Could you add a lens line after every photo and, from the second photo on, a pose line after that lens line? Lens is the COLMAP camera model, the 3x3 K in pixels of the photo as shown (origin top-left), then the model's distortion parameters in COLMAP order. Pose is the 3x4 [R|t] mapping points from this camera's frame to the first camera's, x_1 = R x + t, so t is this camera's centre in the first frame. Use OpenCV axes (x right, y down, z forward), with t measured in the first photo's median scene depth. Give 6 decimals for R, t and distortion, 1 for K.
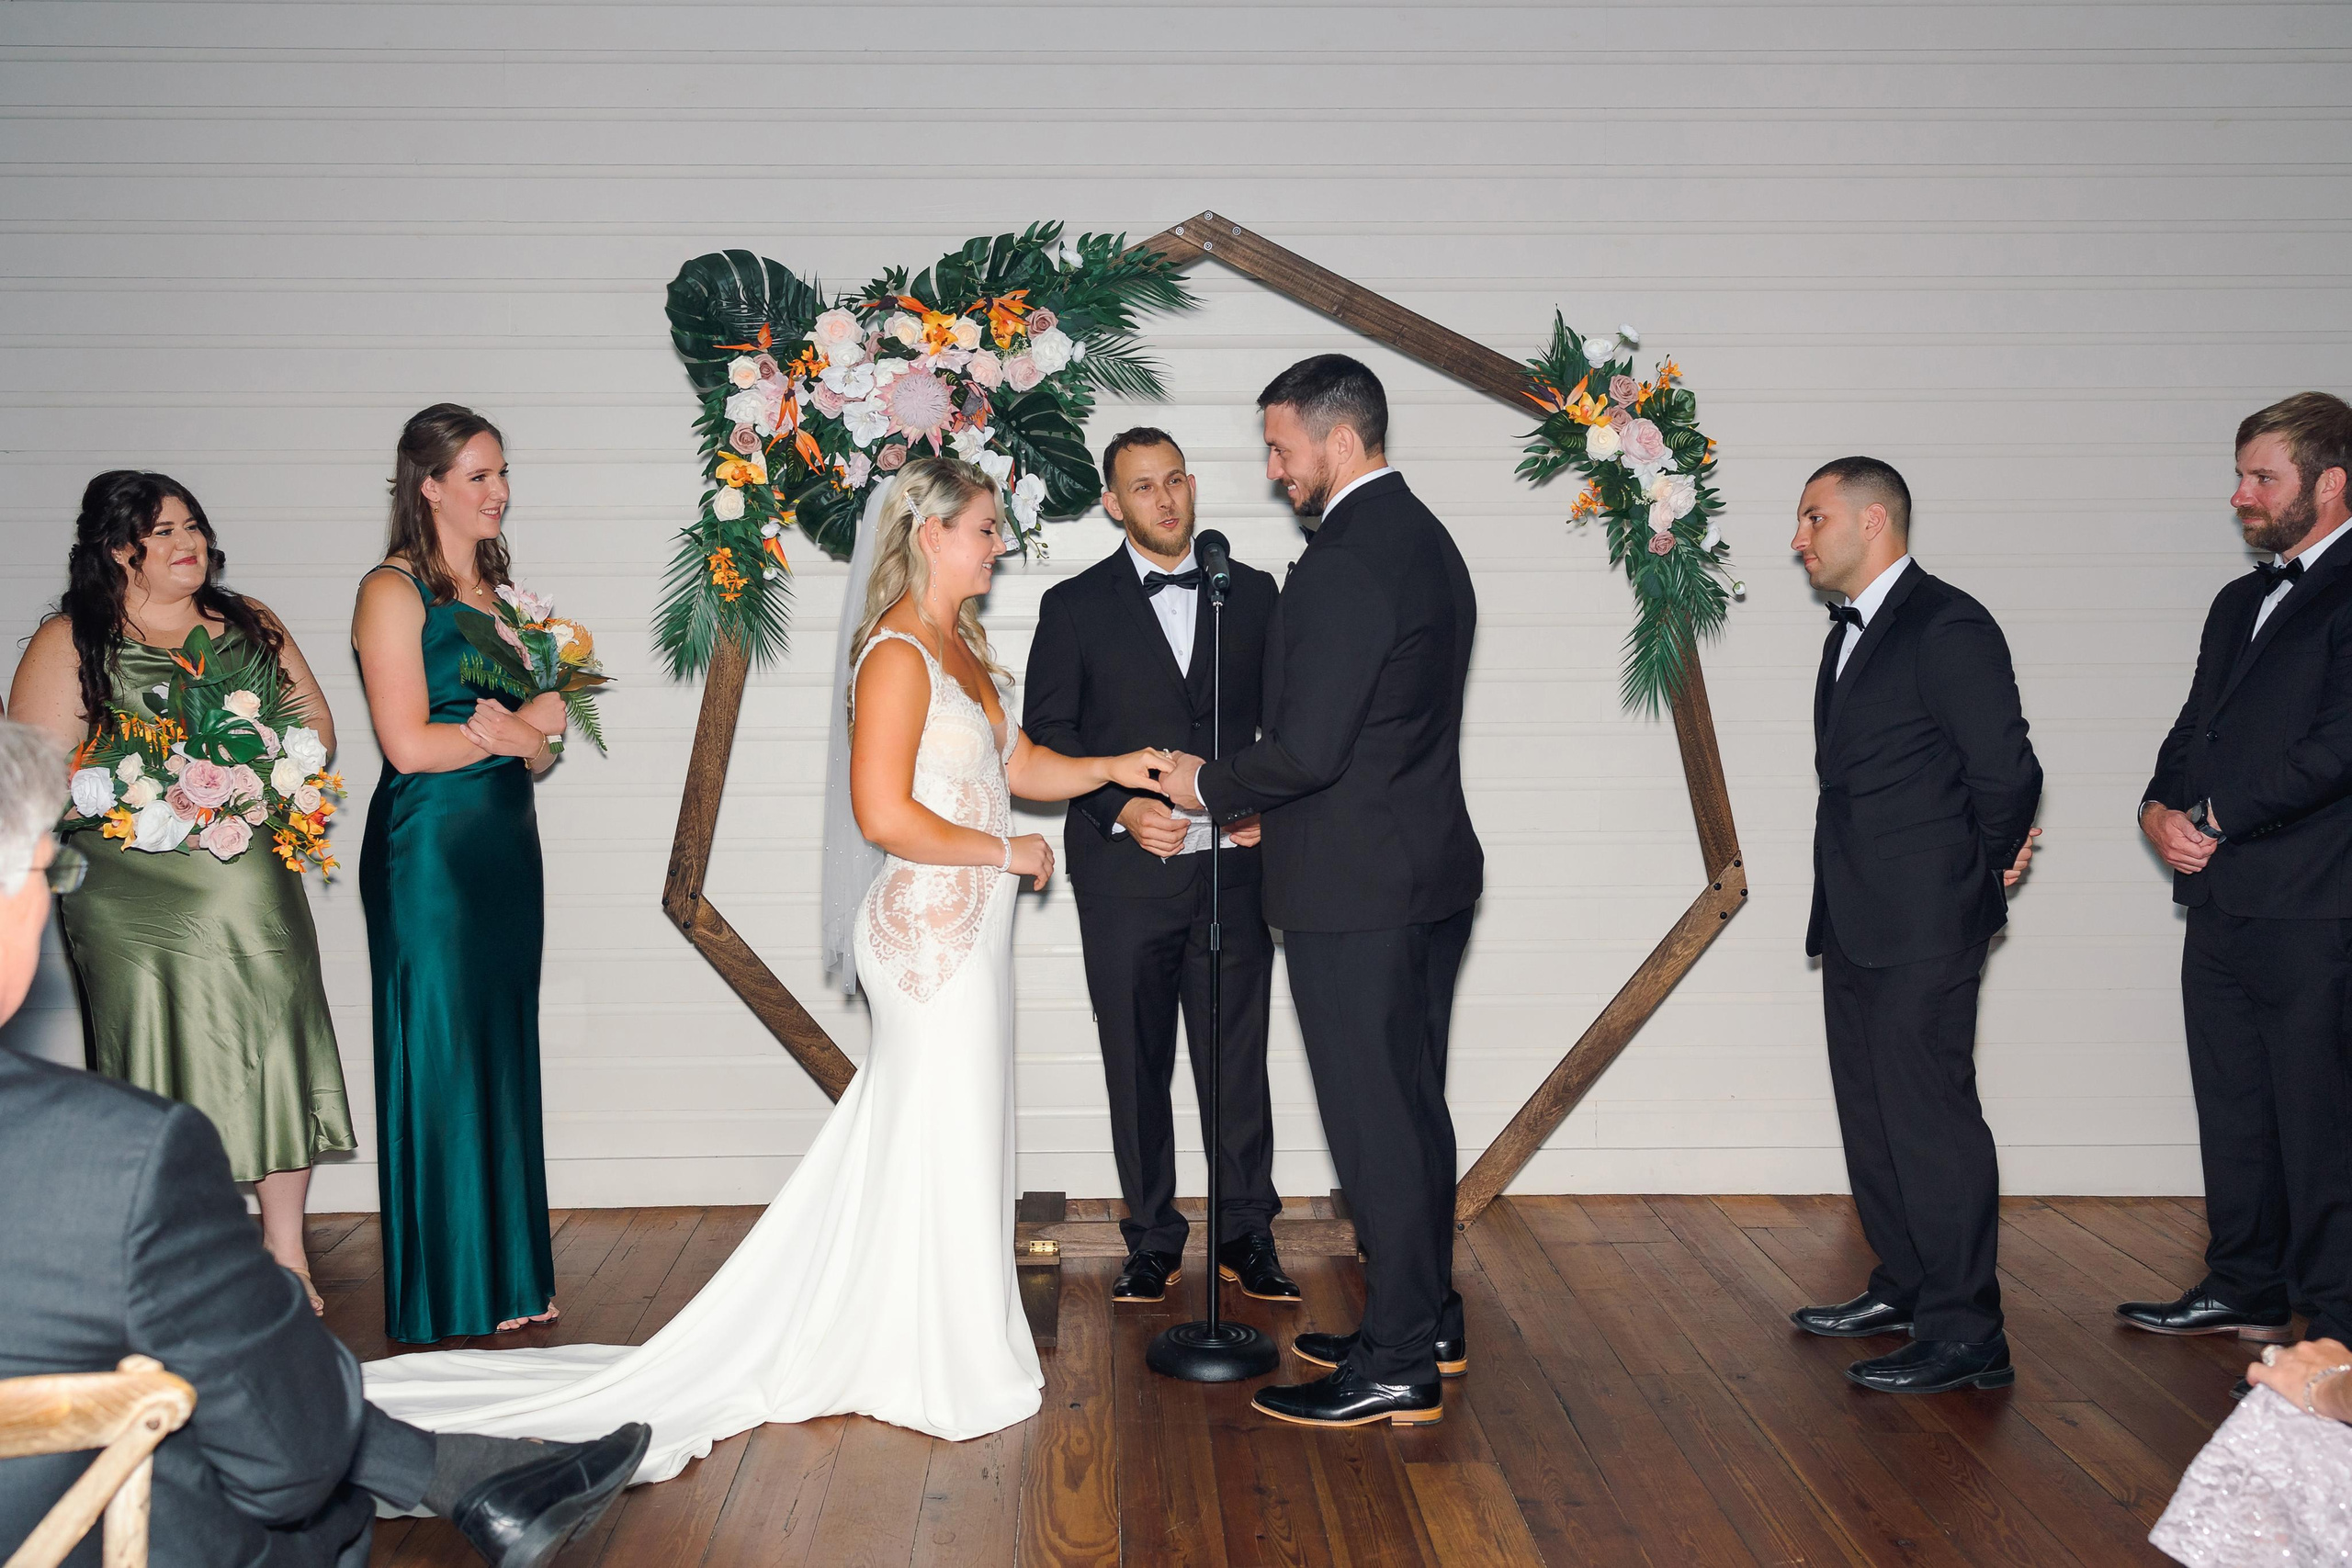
lens RADIAL K [[2455.6, 0, 1166.5], [0, 2455.6, 787.9], [0, 0, 1]] dist [0.003829, 0.002233]
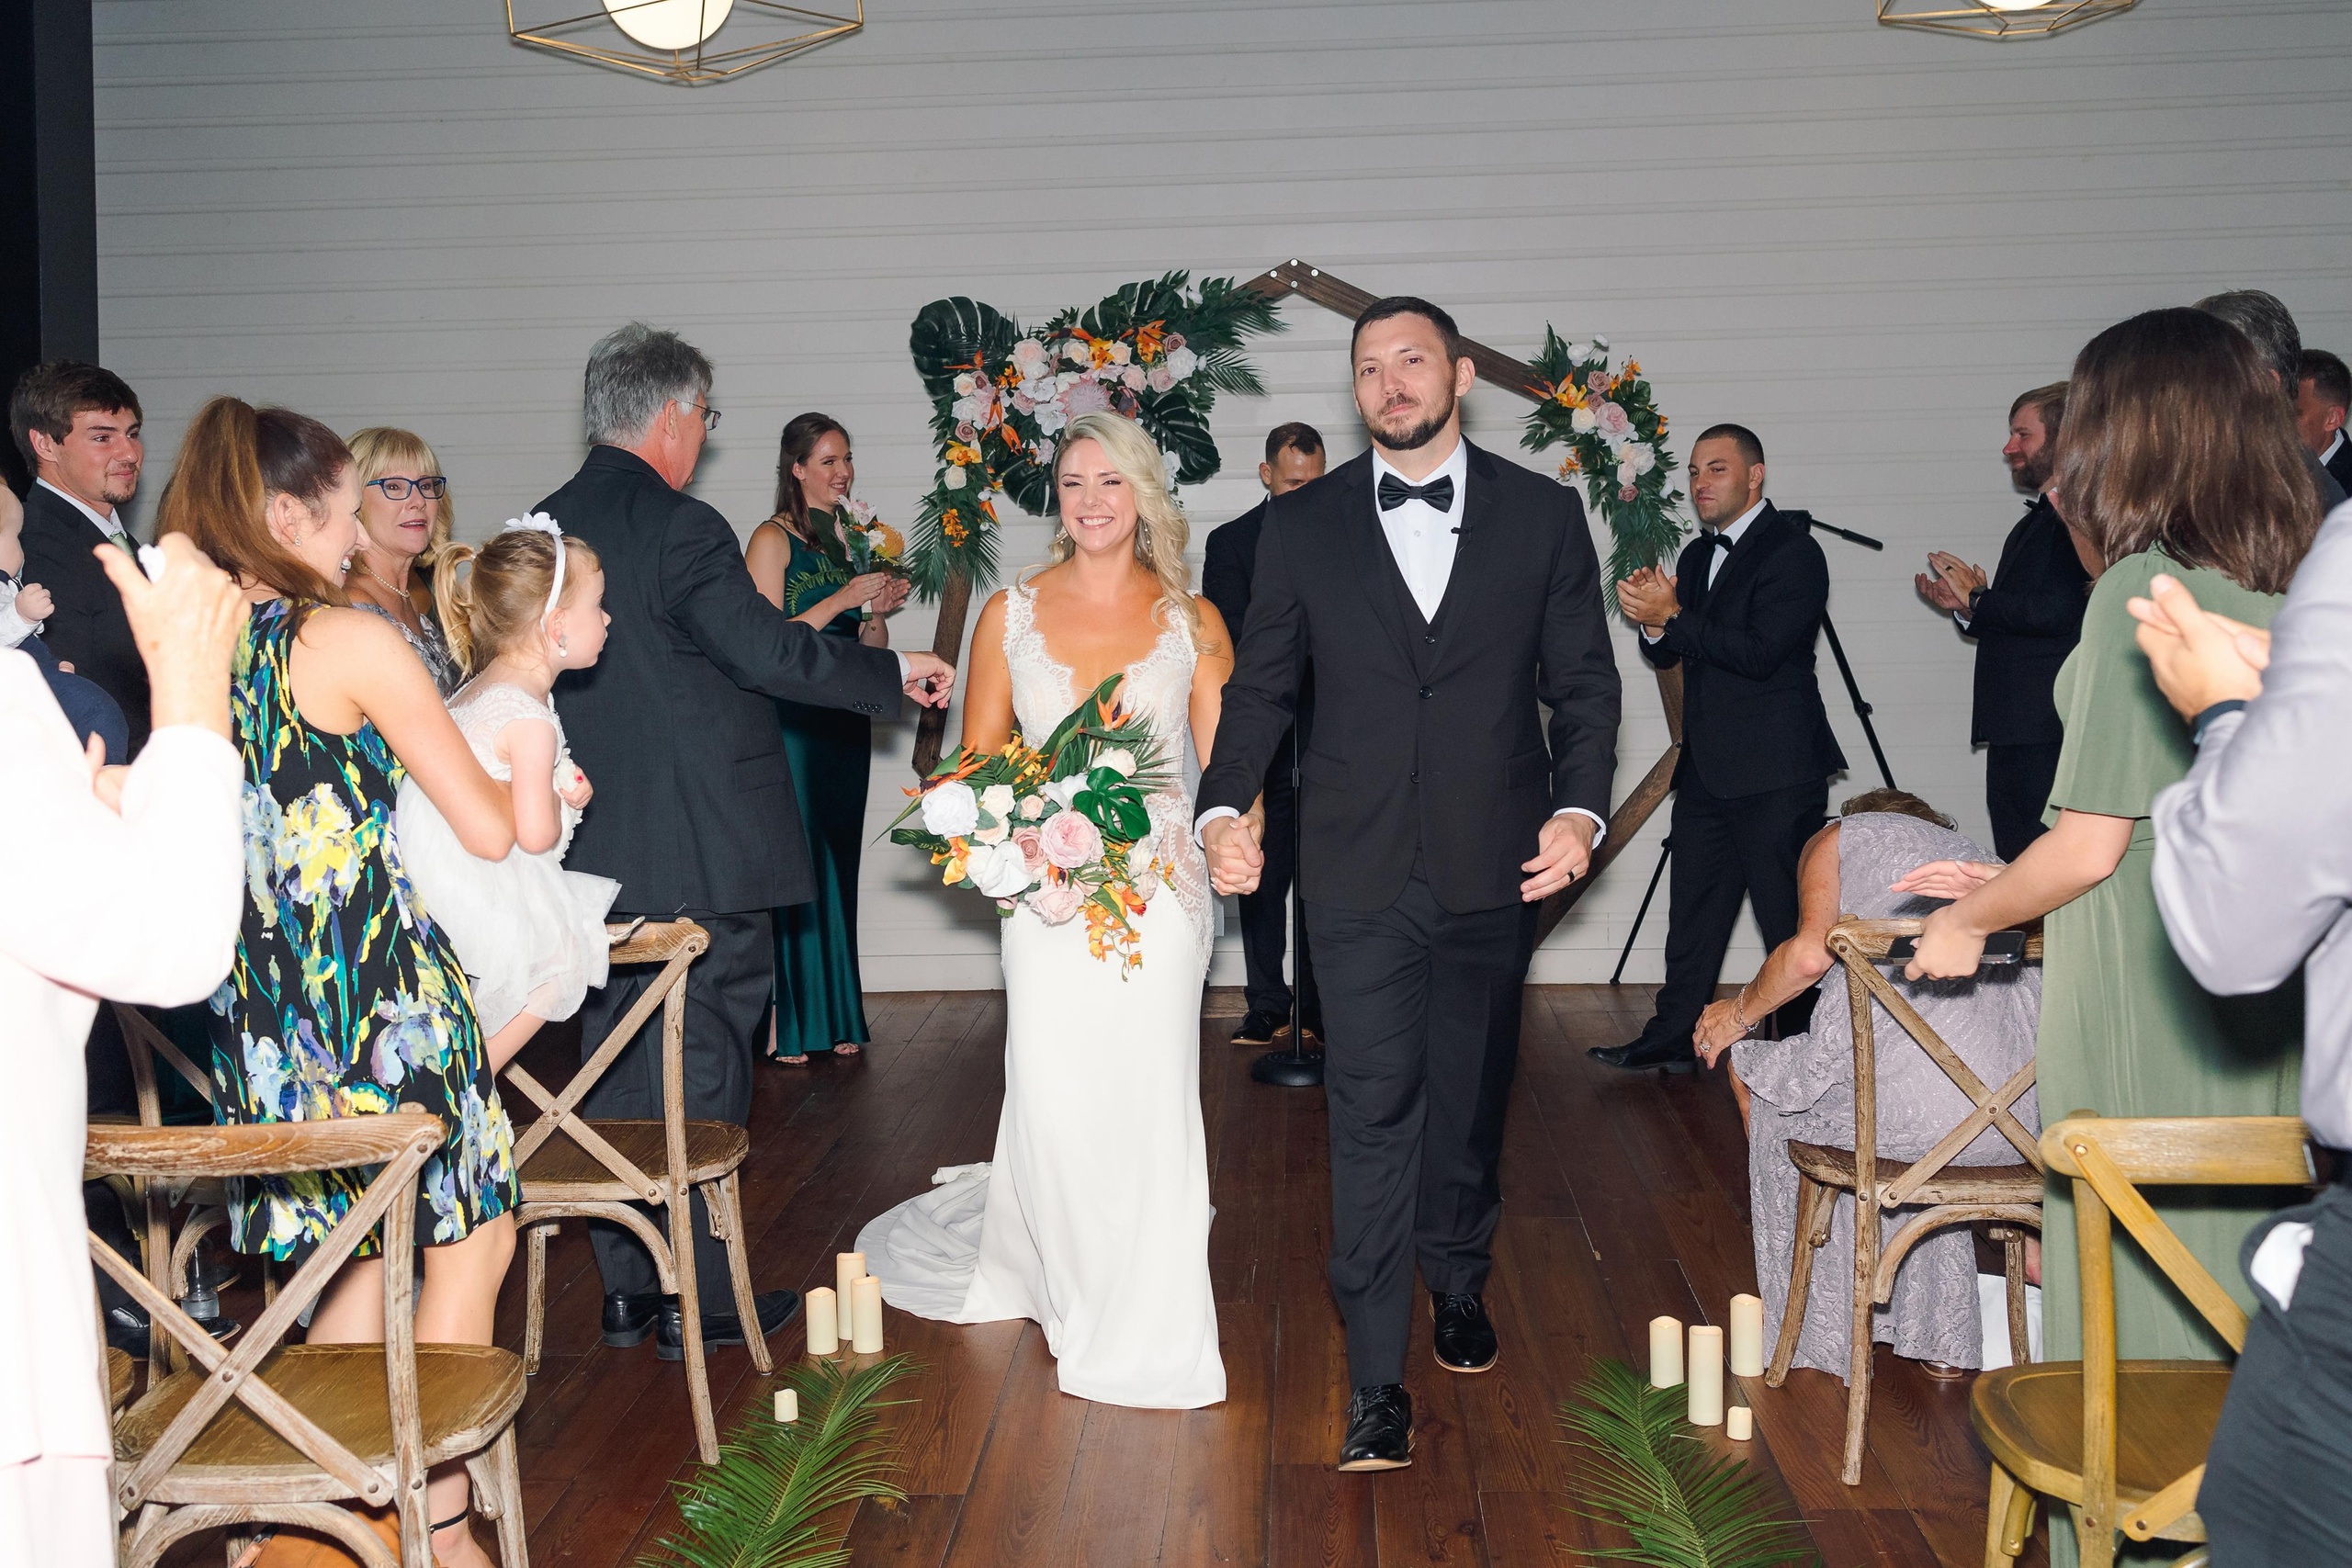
lens RADIAL K [[2430.9, 0, 1172.5], [0, 2430.9, 781.7], [0, 0, 1]] dist [-0.000530, 0.008098]
pose [[0.996060, -0.007540, -0.088358, 0.068427], [0.009899, 0.999605, 0.026291, 0.023670], [0.088125, -0.027062, 0.995742, -0.385497]]
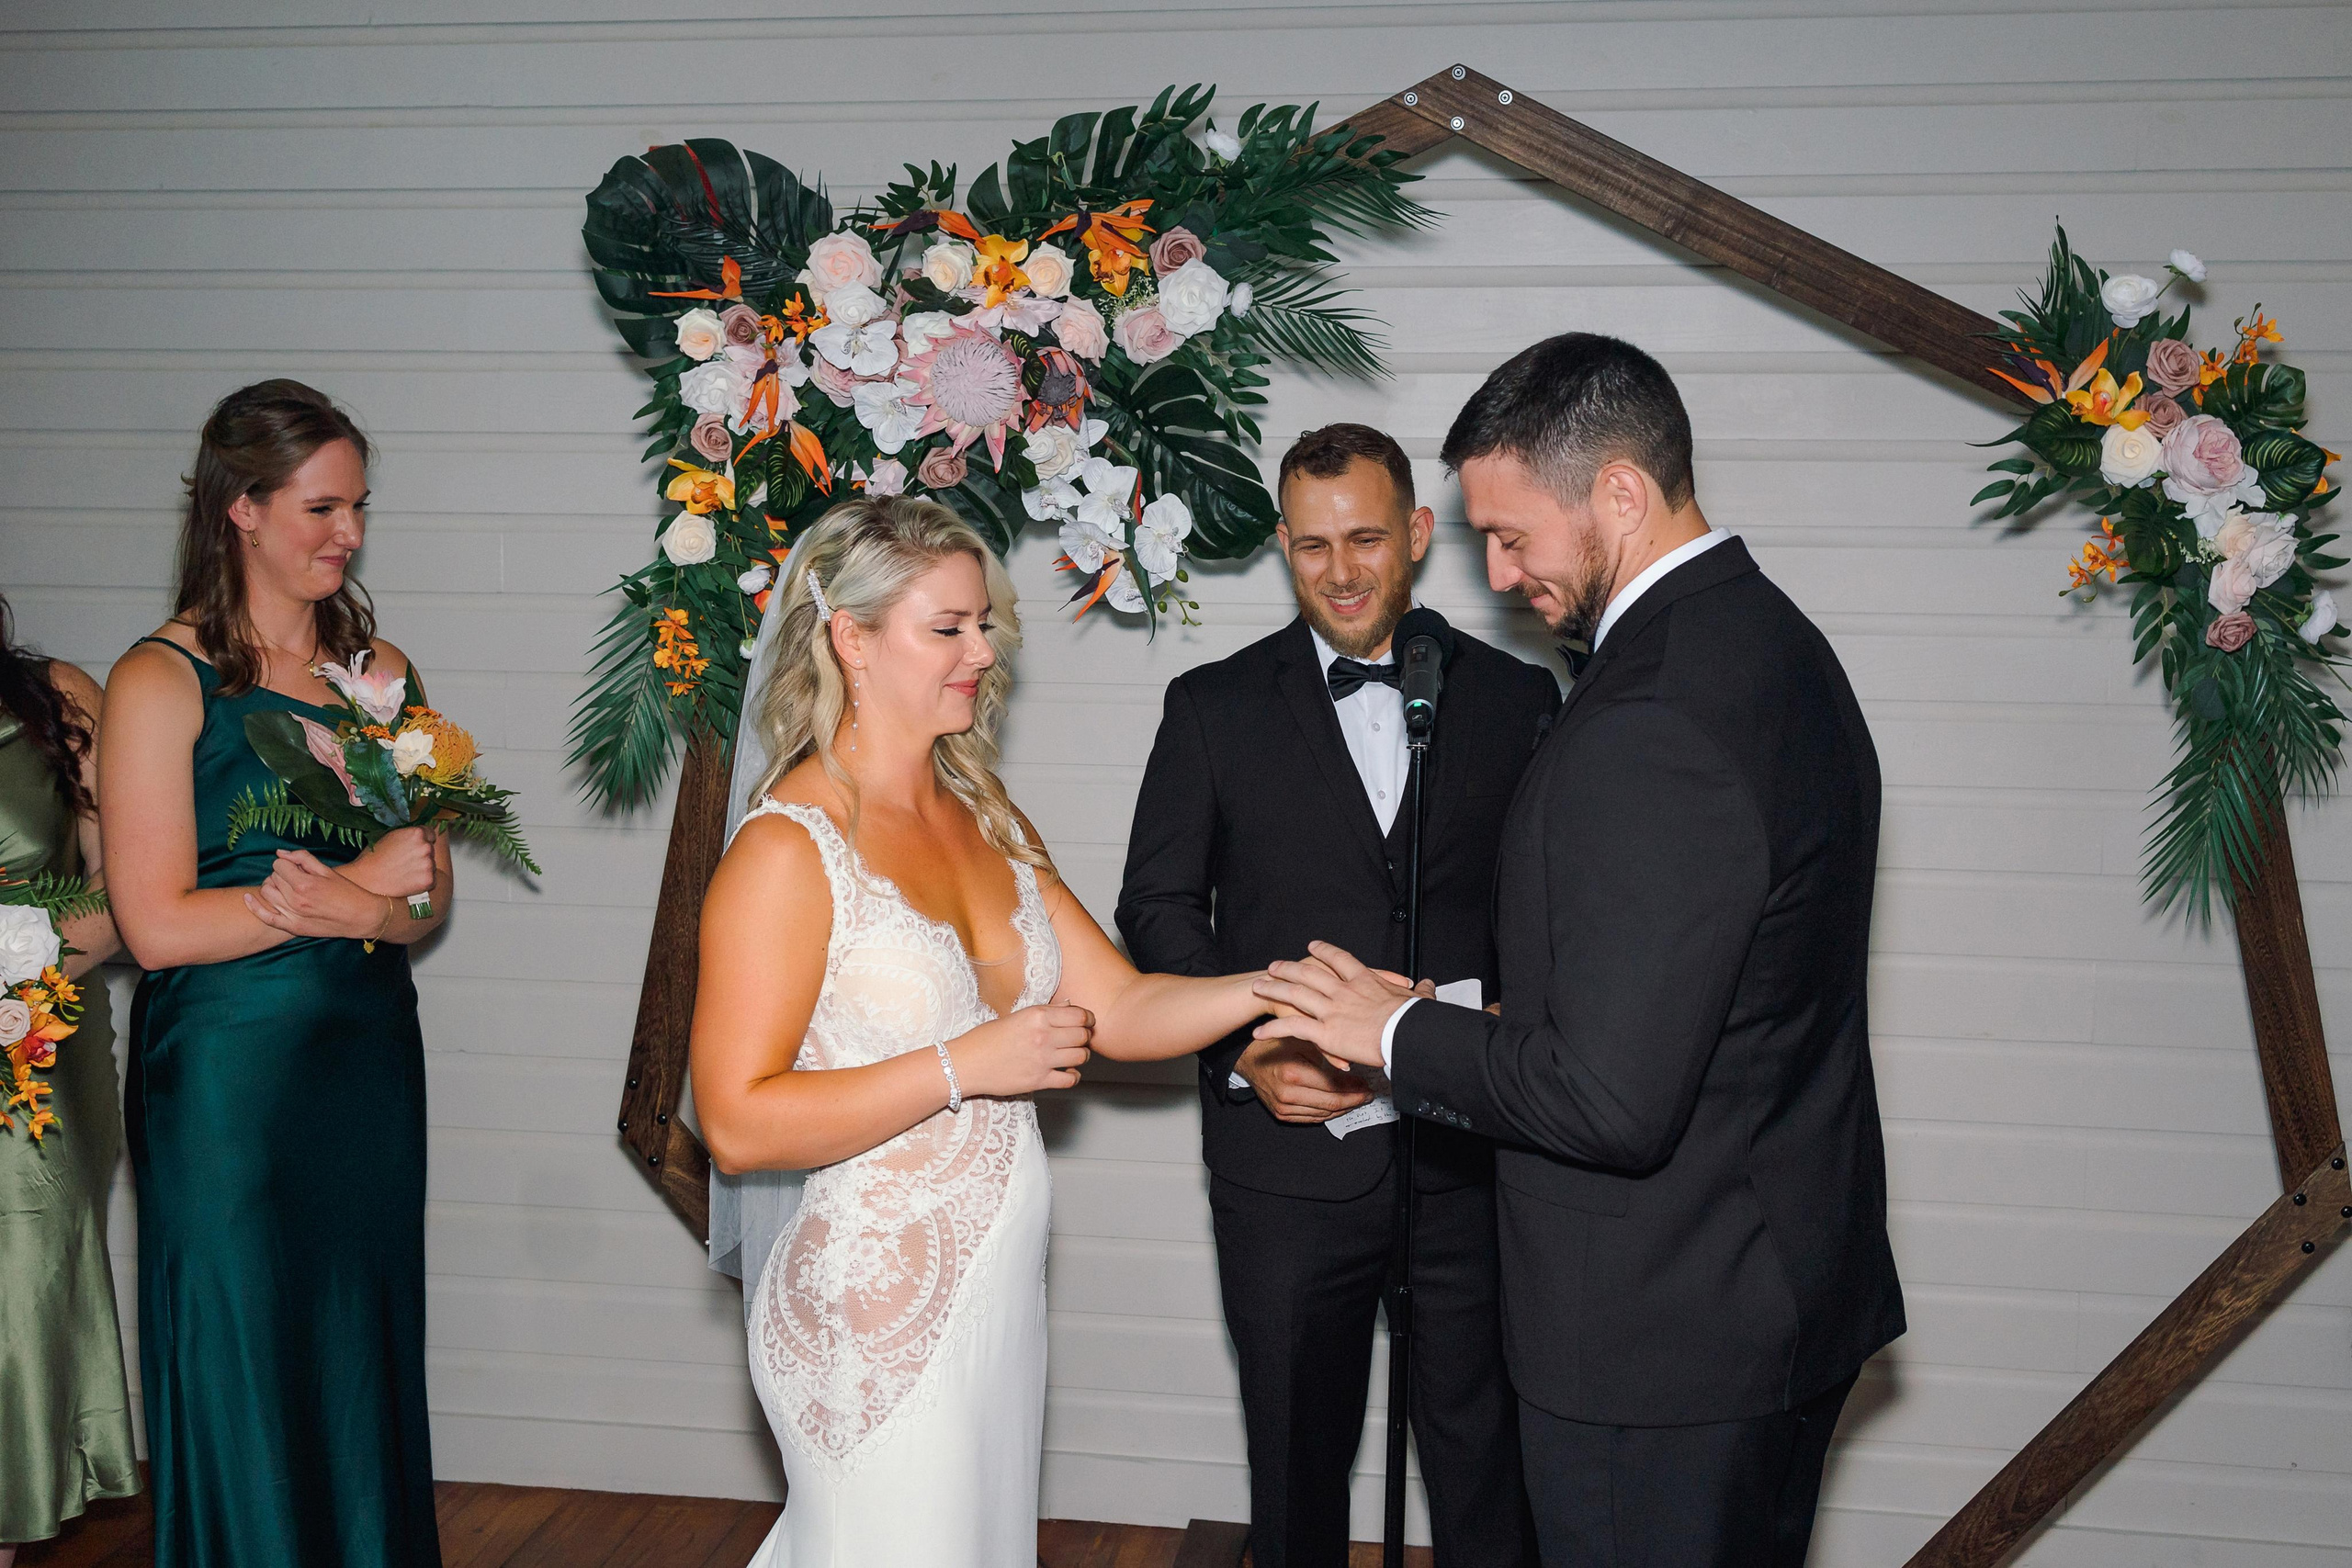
lens RADIAL K [[2455.6, 0, 1166.5], [0, 2455.6, 787.9], [0, 0, 1]] dist [0.003829, 0.002233]
pose [[0.982463, 0.035858, -0.182979, 0.063856], [-0.029595, 0.998883, 0.036841, -0.078123], [0.184096, -0.030779, 0.982426, 0.391163]]
